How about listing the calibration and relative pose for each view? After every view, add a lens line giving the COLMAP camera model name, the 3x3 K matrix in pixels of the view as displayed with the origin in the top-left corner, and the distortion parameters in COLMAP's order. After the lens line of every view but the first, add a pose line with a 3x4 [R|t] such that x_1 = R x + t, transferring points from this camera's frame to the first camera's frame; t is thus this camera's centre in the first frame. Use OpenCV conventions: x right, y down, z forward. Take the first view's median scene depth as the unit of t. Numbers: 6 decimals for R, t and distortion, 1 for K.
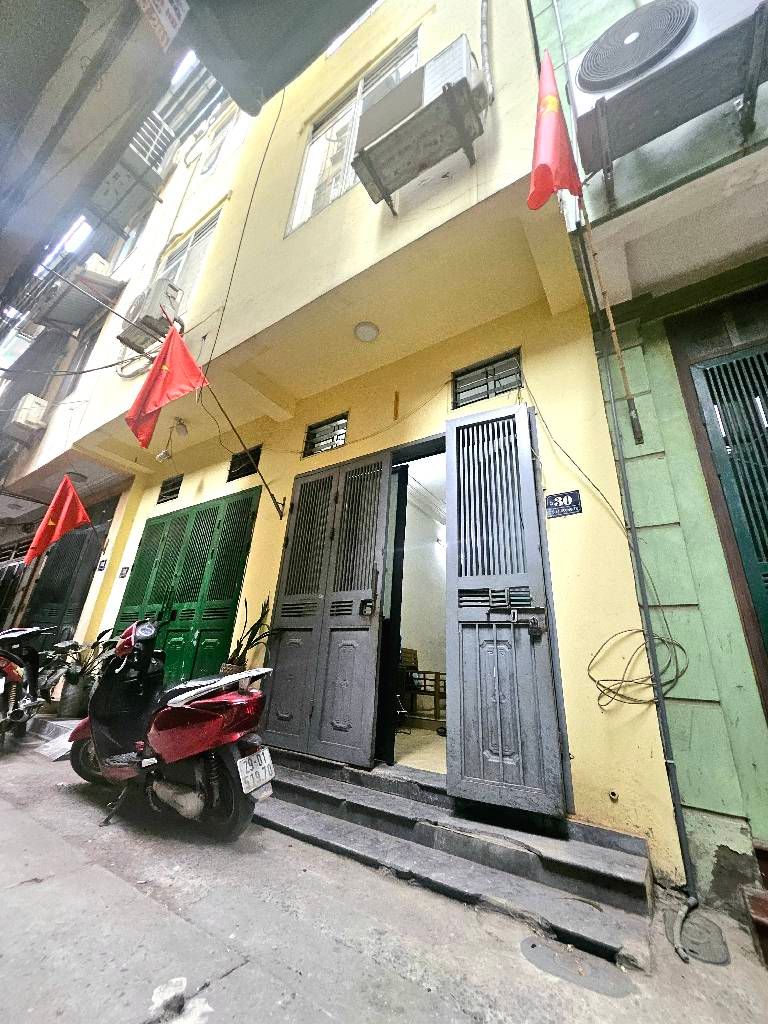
lens RADIAL K [[399.7, 0, 384.0], [0, 399.7, 512.0], [0, 0, 1]] dist [0.000182, -0.000002]
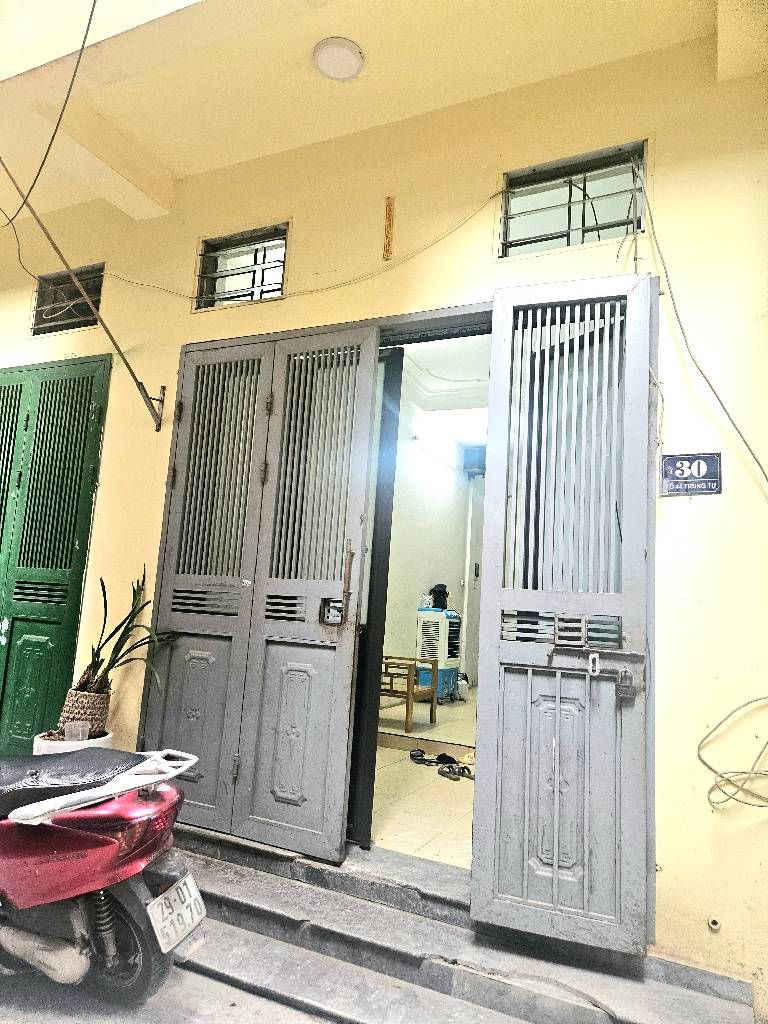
lens RADIAL K [[693.1, 0, 384.0], [0, 693.1, 512.0], [0, 0, 1]] dist [0.036413, -0.024930]
pose [[0.990753, 0.016306, 0.134697, -0.123663], [-0.050501, 0.965741, 0.254548, -0.191733], [-0.125932, -0.258997, 0.957634, 0.063414]]
